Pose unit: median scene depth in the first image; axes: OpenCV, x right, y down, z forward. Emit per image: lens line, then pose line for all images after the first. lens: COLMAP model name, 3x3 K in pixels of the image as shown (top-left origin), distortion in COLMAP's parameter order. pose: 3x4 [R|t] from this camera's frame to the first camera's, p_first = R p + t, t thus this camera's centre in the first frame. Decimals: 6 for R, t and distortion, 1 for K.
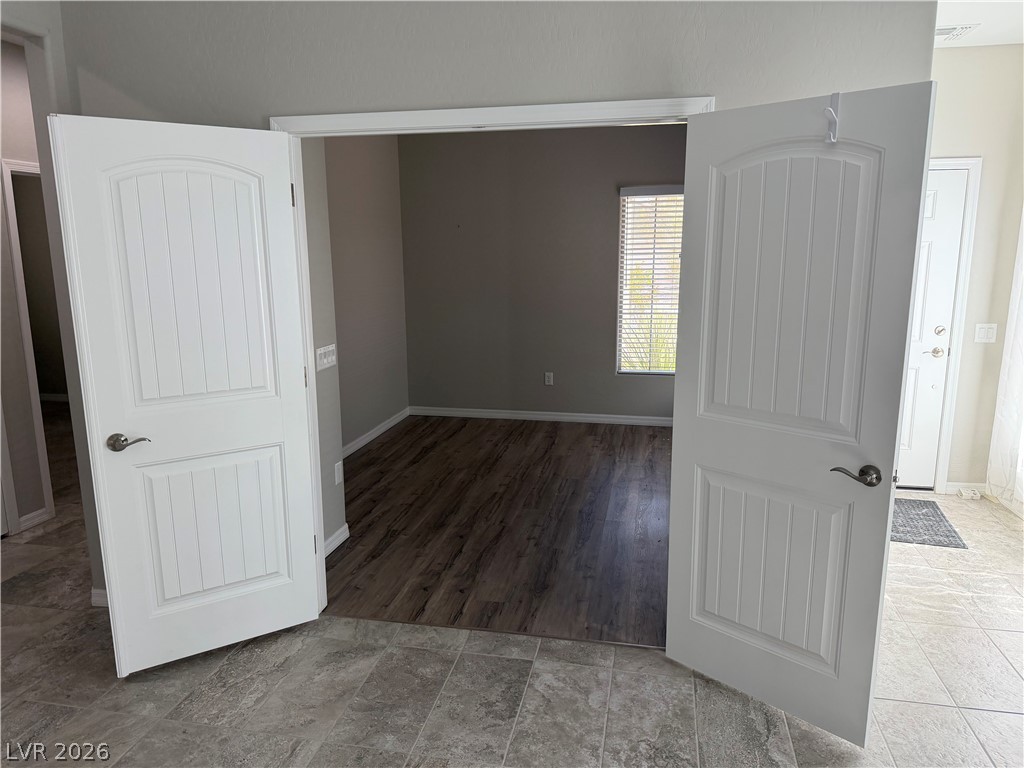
lens RADIAL K [[715.5, 0, 514.9], [0, 715.5, 388.6], [0, 0, 1]] dist [0.086285, 0.000467]
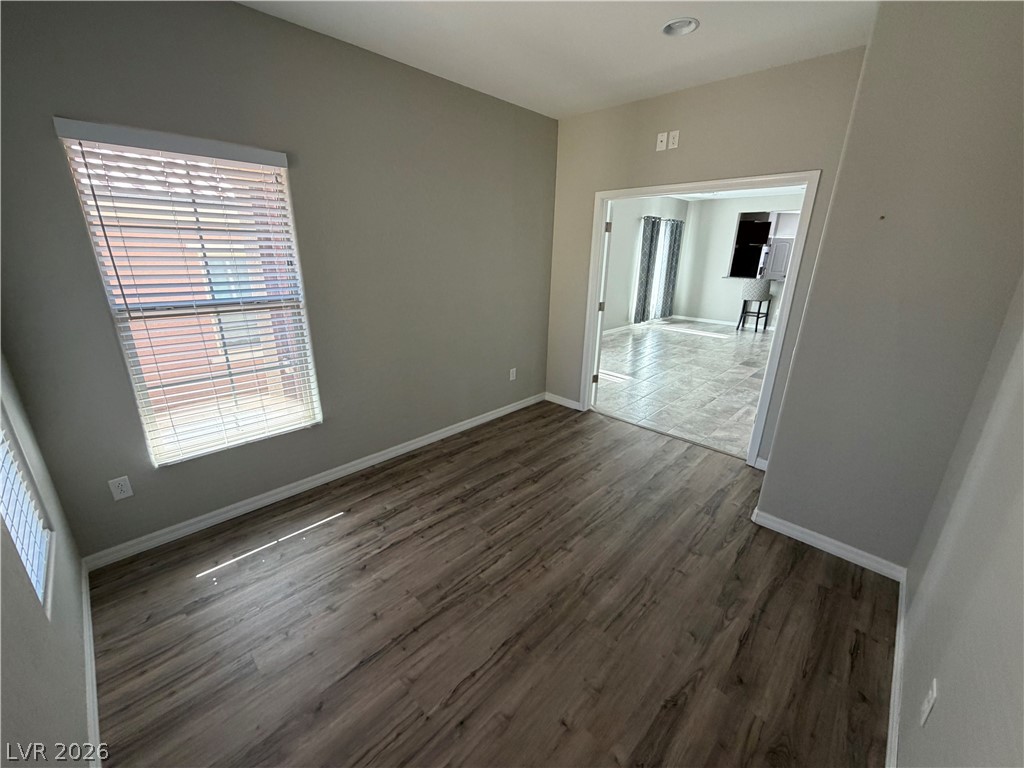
lens RADIAL K [[409.3, 0, 510.6], [0, 409.3, 381.6], [0, 0, 1]] dist [-0.000759, 0.000628]
pose [[-0.841839, -0.168924, 0.512613, -0.156214], [0.094549, 0.888918, 0.448203, -0.231095], [-0.531383, 0.425782, -0.732354, 1.198085]]
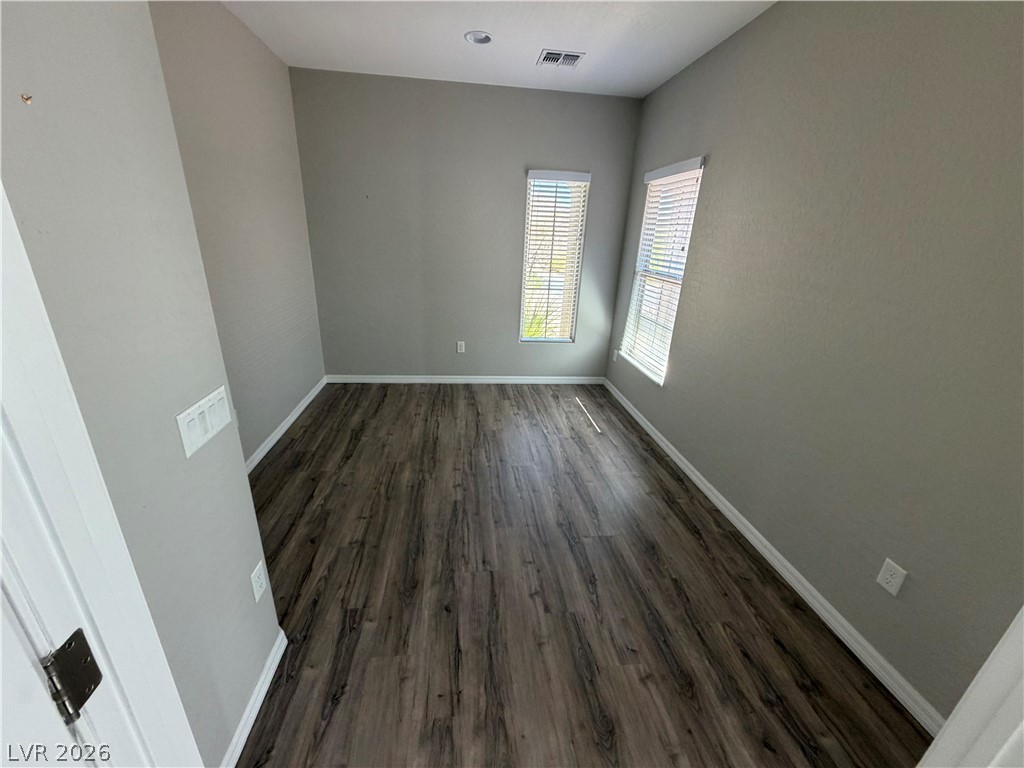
lens RADIAL K [[409.3, 0, 512.3], [0, 409.3, 383.8], [0, 0, 1]] dist [-0.000759, 0.000628]
pose [[0.948093, -0.063235, 0.311644, -0.099692], [0.008543, 0.984740, 0.173821, -0.084921], [-0.317879, -0.162136, 0.934165, 0.457731]]
